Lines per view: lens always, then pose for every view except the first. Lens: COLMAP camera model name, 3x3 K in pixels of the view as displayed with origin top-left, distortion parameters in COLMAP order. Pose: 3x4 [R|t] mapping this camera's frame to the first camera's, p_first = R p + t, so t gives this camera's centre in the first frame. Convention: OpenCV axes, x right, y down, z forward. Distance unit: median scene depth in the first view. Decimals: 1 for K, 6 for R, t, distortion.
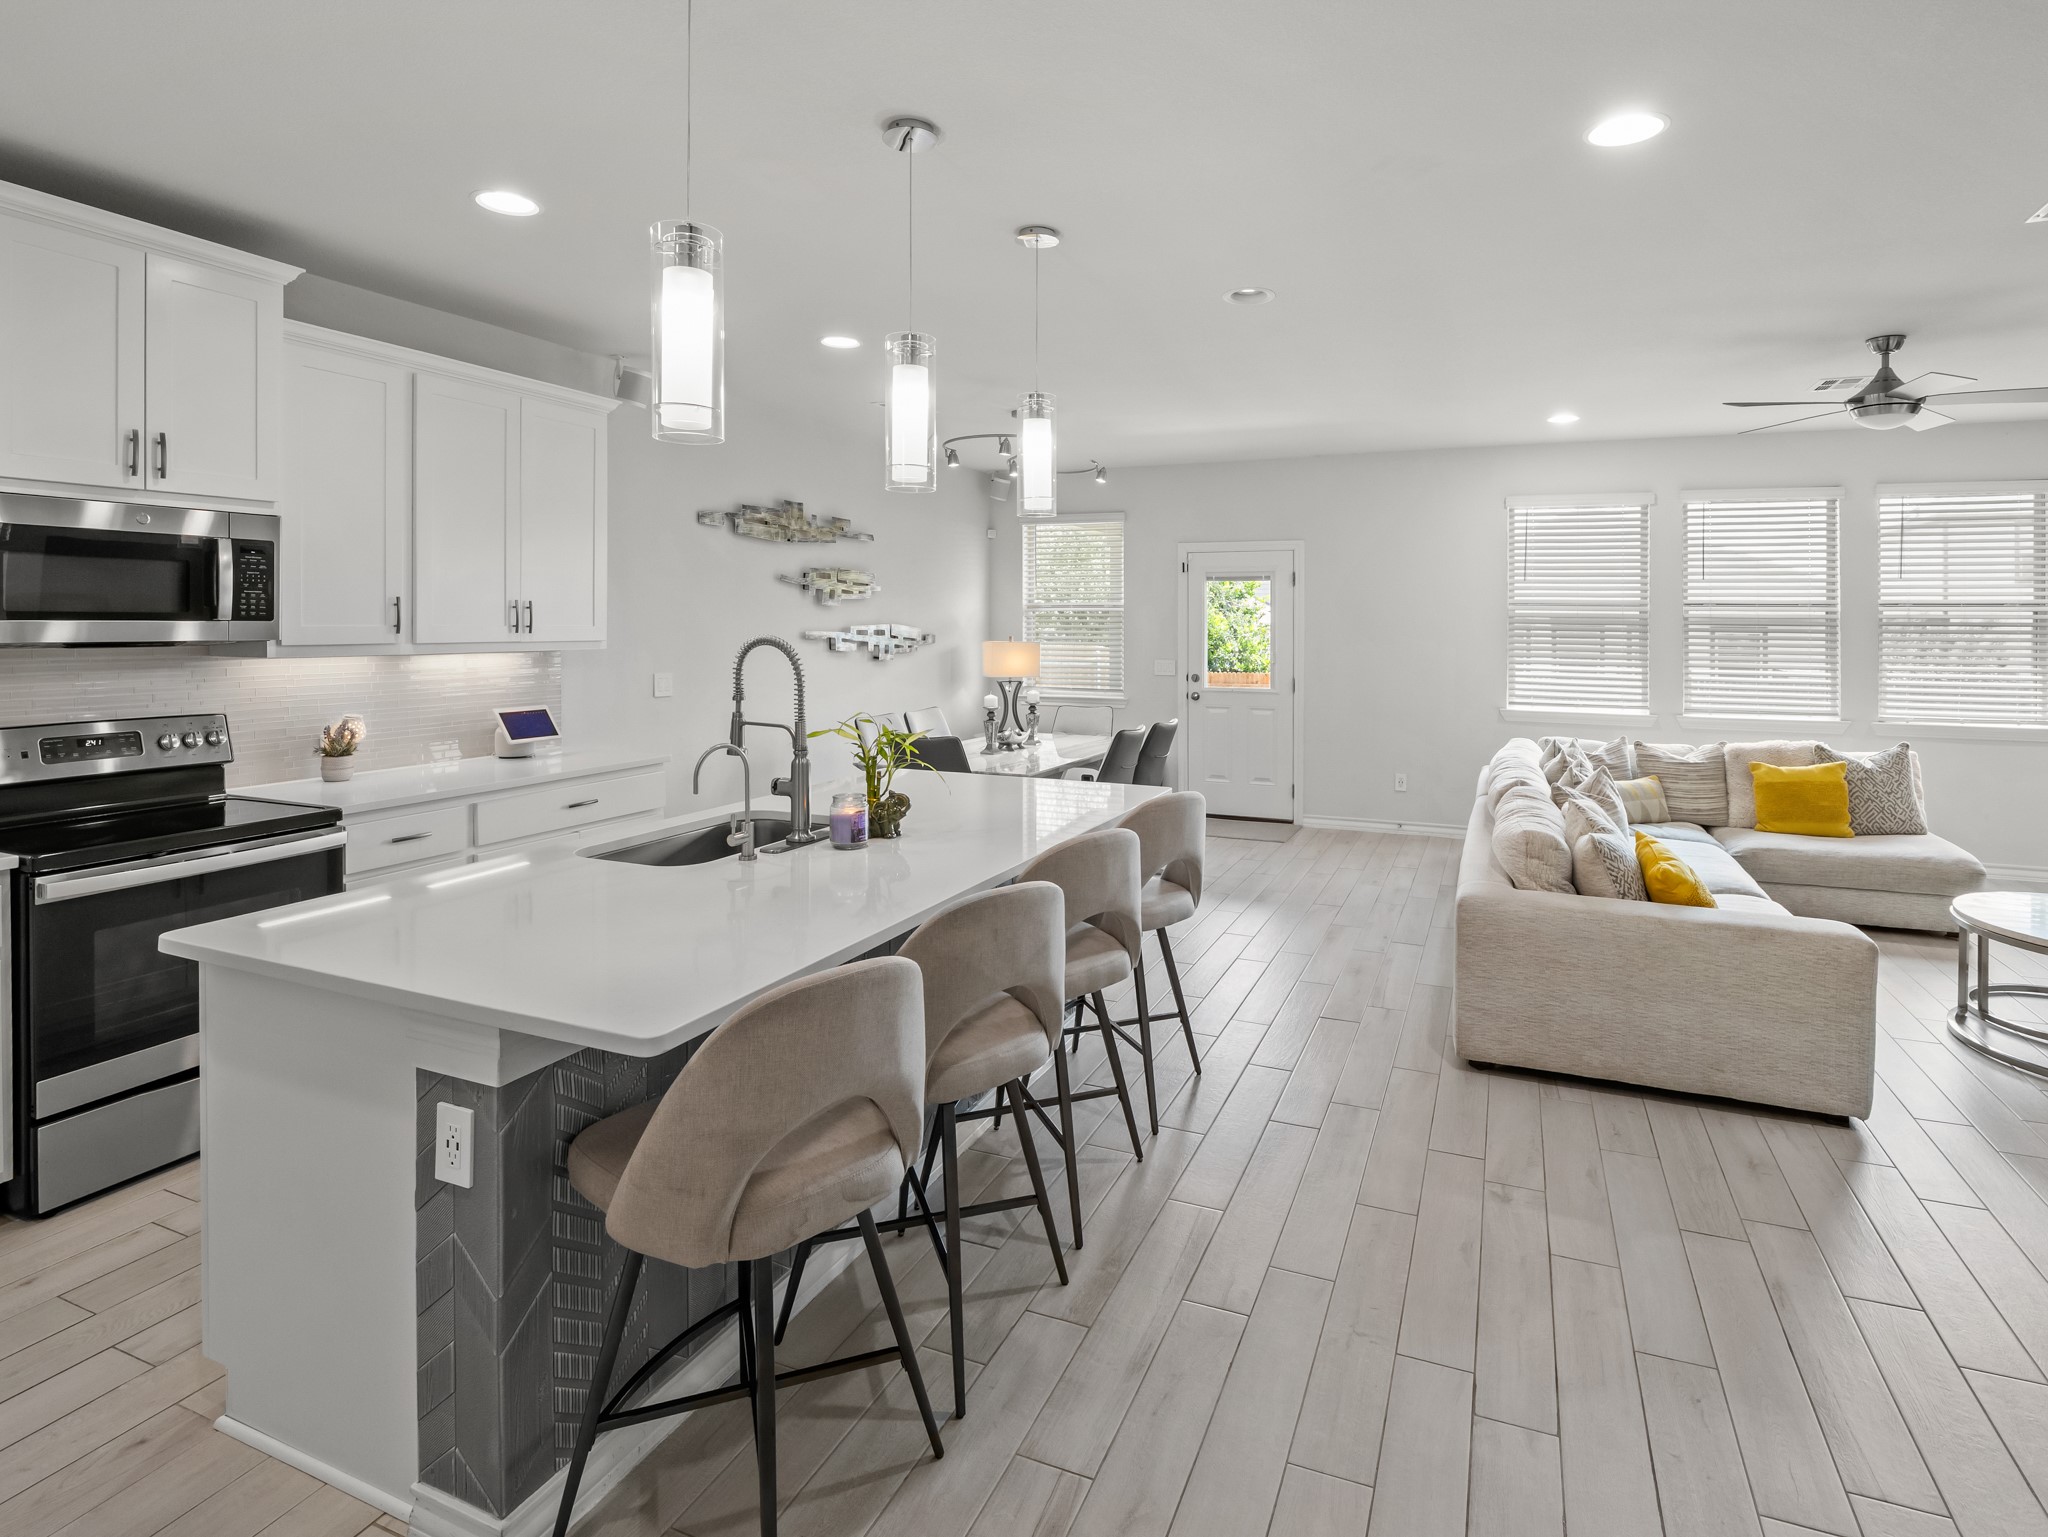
lens RADIAL K [[1124.1, 0, 1024.0], [0, 1124.1, 768.5], [0, 0, 1]] dist [0.002831, -0.015769]
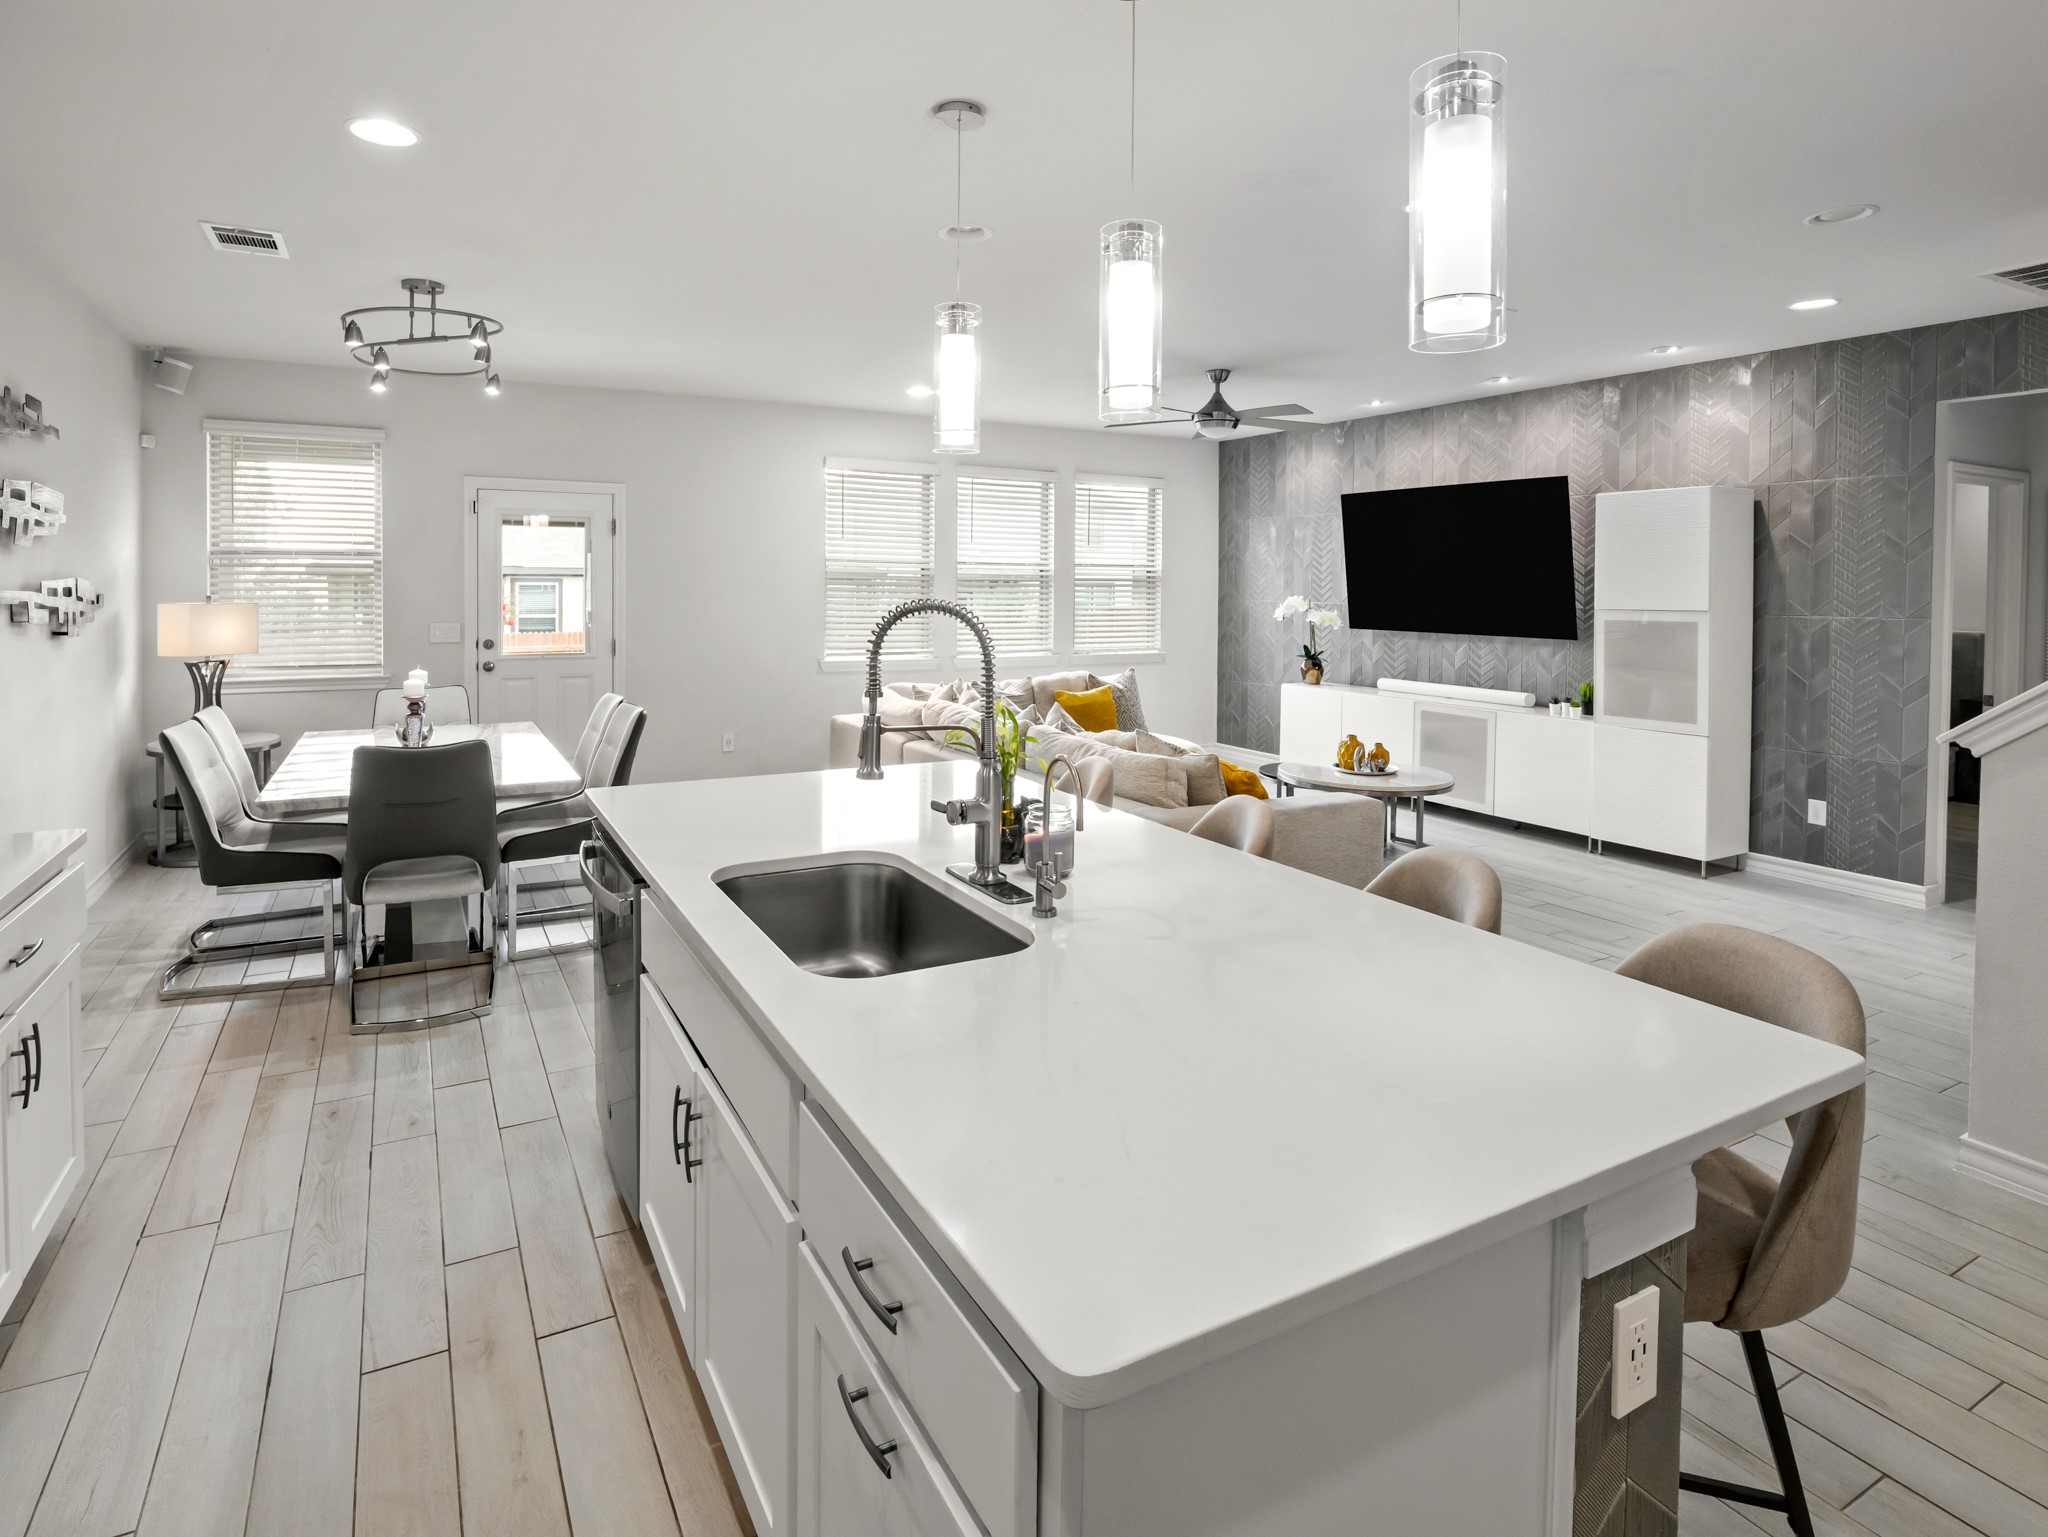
lens RADIAL K [[1124.1, 0, 1024.0], [0, 1124.1, 768.5], [0, 0, 1]] dist [0.002831, -0.015769]
pose [[0.592645, -0.131036, 0.794734, -0.373166], [0.097807, 0.991084, 0.090474, -0.035833], [-0.799504, 0.024111, 0.600177, 0.266836]]
